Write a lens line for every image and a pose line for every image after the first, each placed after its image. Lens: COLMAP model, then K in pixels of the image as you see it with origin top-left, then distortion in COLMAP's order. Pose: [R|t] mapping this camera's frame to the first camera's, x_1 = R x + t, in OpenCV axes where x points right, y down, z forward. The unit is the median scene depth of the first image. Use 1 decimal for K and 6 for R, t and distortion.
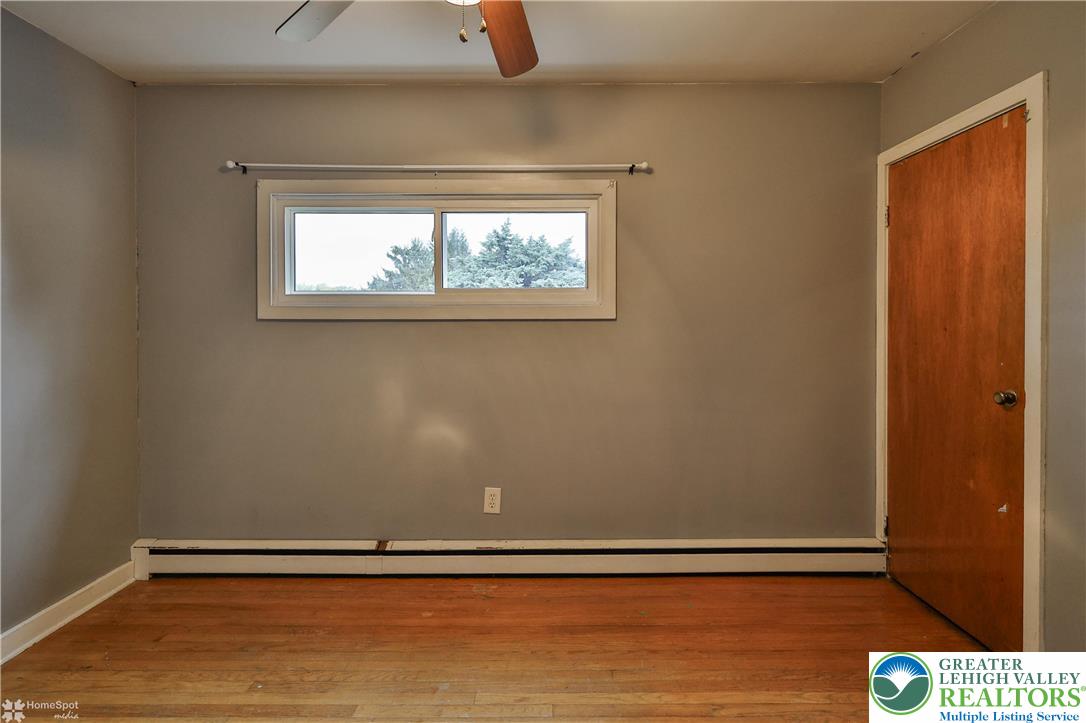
lens RADIAL K [[546.8, 0, 546.1], [0, 546.8, 327.8], [0, 0, 1]] dist [-0.000252, 0.000977]
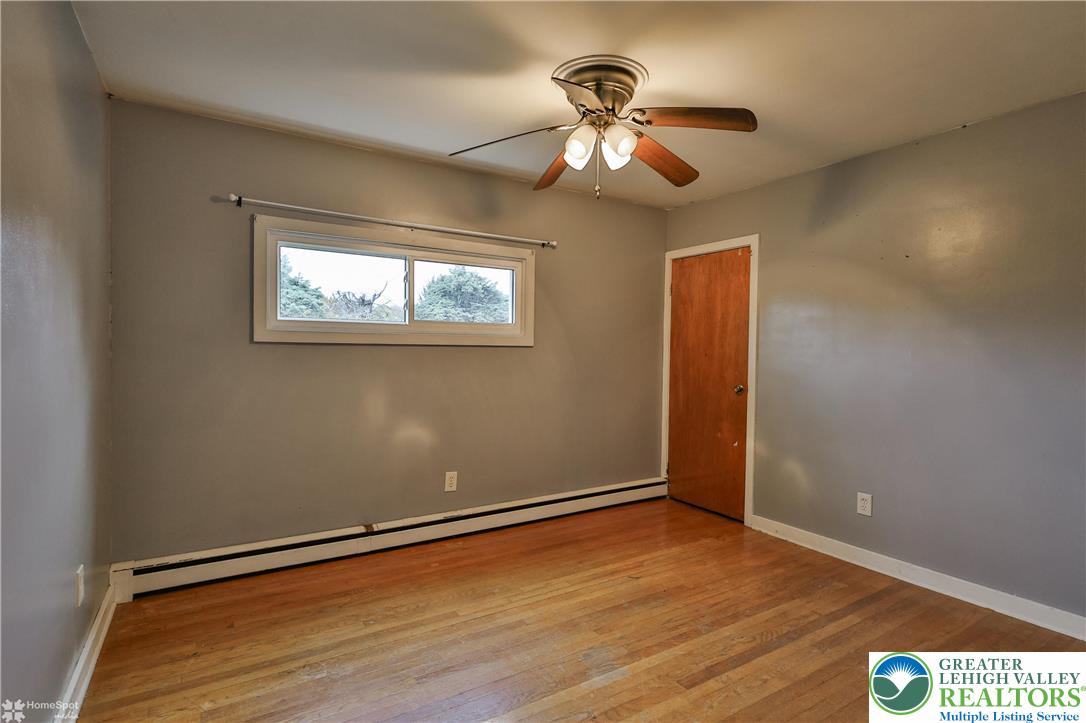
lens RADIAL K [[522.9, 0, 548.0], [0, 522.9, 356.8], [0, 0, 1]] dist [0.000208, 0.000263]
pose [[0.849192, 0.004140, 0.528068, -0.590584], [-0.011040, 0.999890, 0.009914, -0.002400], [-0.527969, -0.014249, 0.849144, -0.205071]]
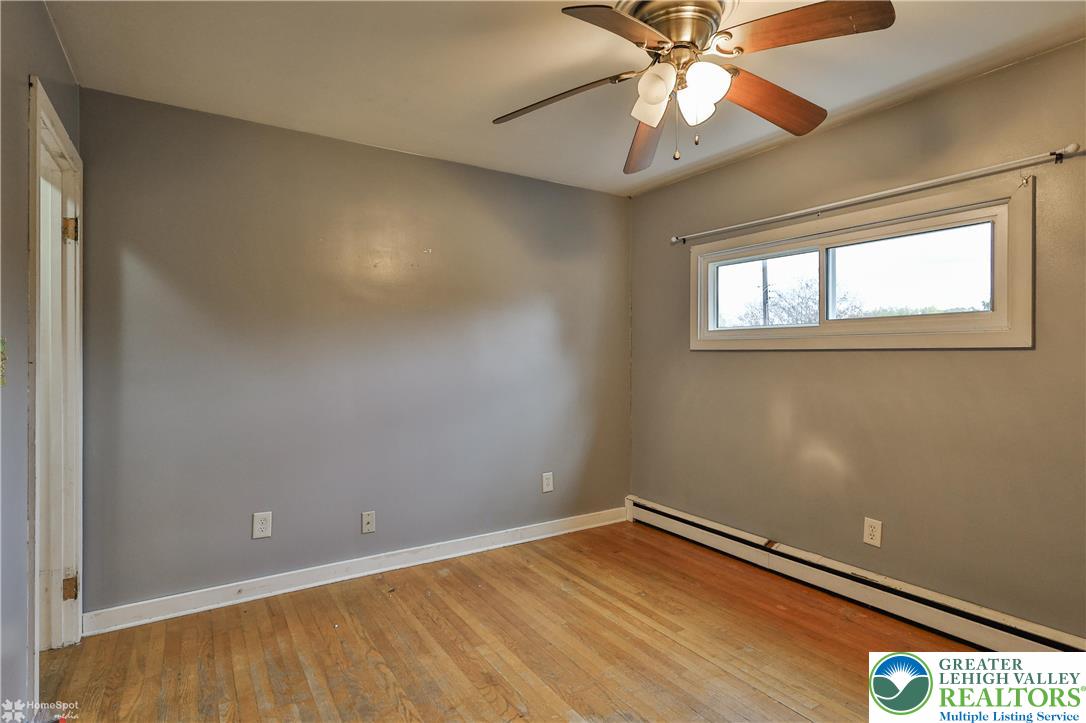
lens RADIAL K [[552.4, 0, 553.2], [0, 552.4, 354.6], [0, 0, 1]] dist [-0.000668, 0.000743]
pose [[0.555912, 0.001608, -0.831240, 0.426112], [-0.005290, 0.999985, -0.001603, -0.000719], [0.831224, 0.005289, 0.555912, -0.038568]]
